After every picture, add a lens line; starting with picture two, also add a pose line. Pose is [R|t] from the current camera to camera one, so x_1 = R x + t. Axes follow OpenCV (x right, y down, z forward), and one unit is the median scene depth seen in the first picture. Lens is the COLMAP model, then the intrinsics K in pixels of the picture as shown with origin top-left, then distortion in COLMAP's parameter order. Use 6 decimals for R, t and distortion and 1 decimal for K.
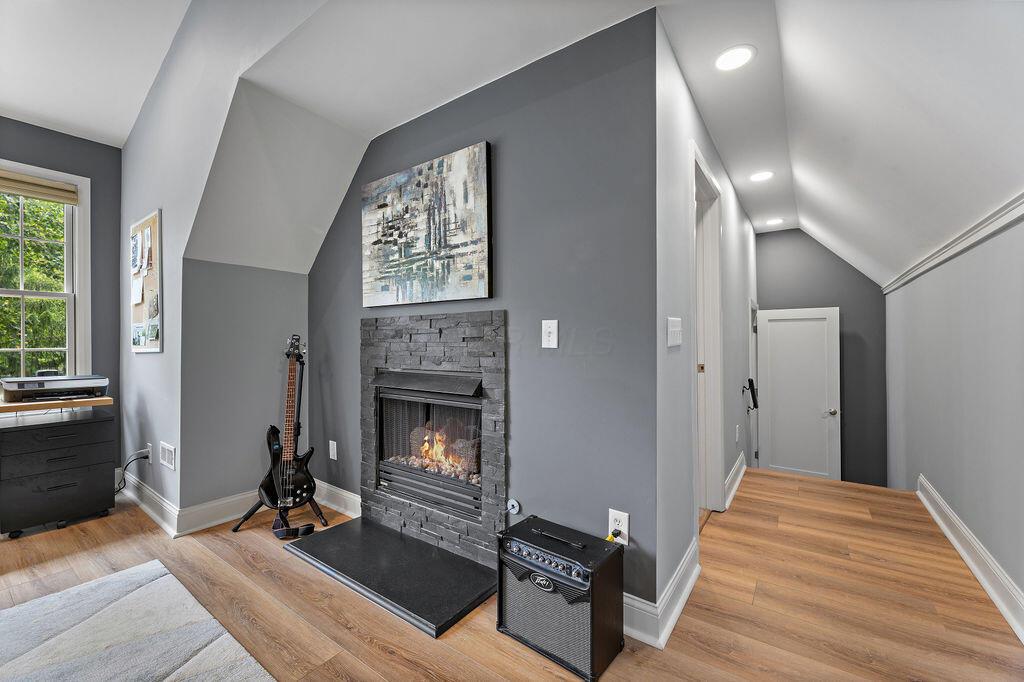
lens RADIAL K [[420.9, 0, 514.7], [0, 420.9, 337.9], [0, 0, 1]] dist [-0.001890, 0.000211]
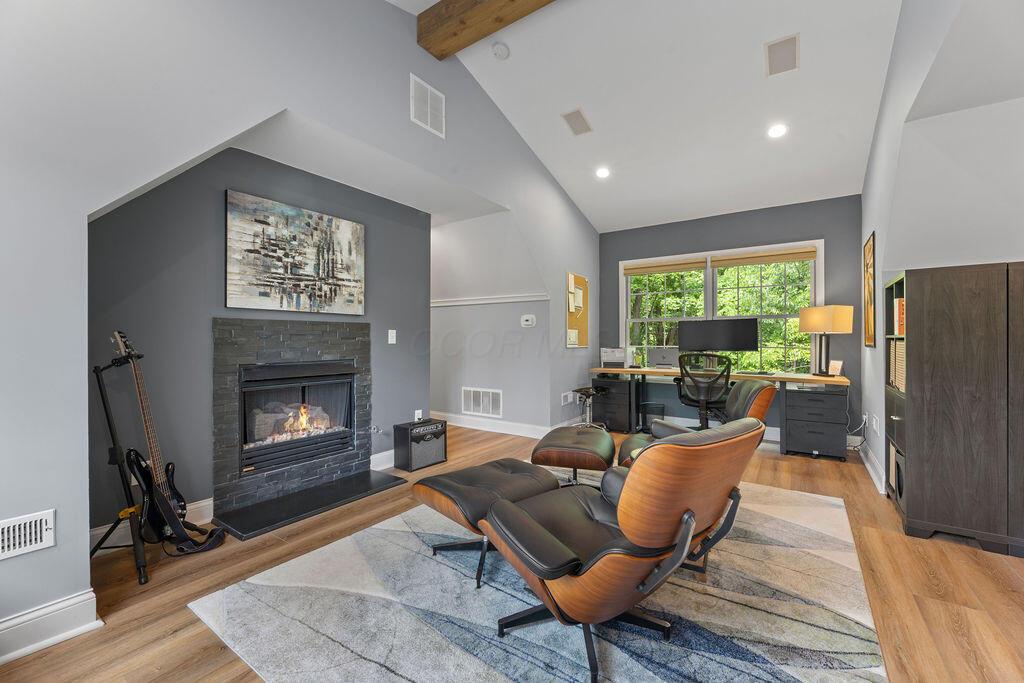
lens RADIAL K [[413.1, 0, 512.0], [0, 413.1, 341.5], [0, 0, 1]] dist [-0.000041, 0.000134]
pose [[-0.012438, -0.000081, 0.999923, -1.581116], [-0.007362, 0.999973, -0.000011, 0.007762], [-0.999896, -0.007361, -0.012438, 0.359538]]
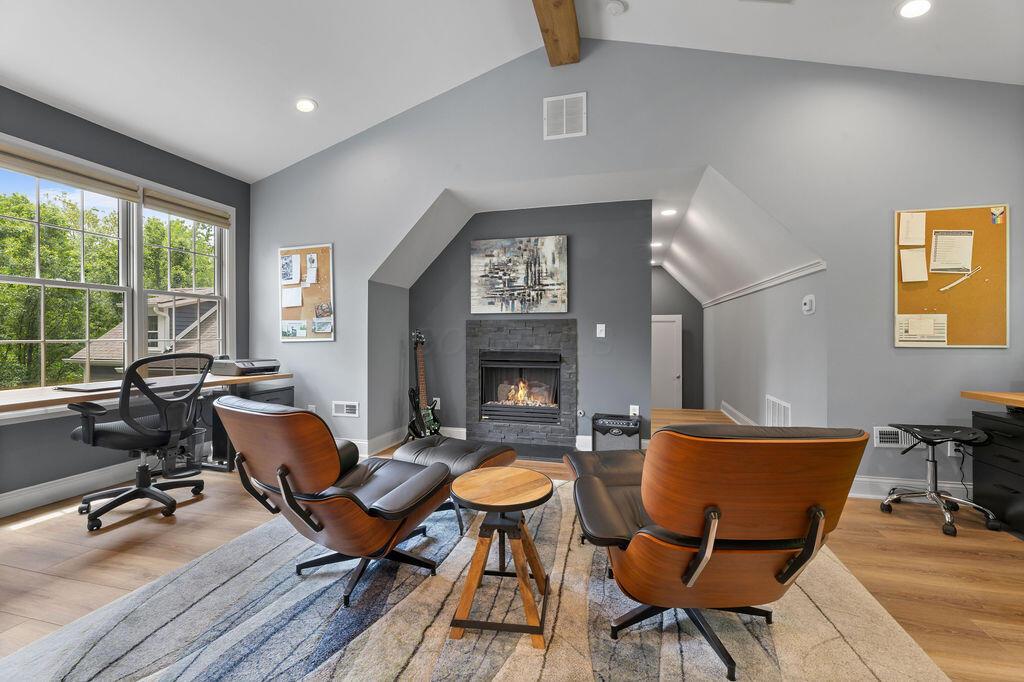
lens RADIAL K [[421.6, 0, 525.3], [0, 421.6, 335.9], [0, 0, 1]] dist [-0.000926, 0.000053]
pose [[0.932465, 0.001331, 0.361259, -0.875477], [-0.004827, 0.999950, 0.008776, 0.000359], [-0.361229, -0.009927, 0.932424, -0.732524]]
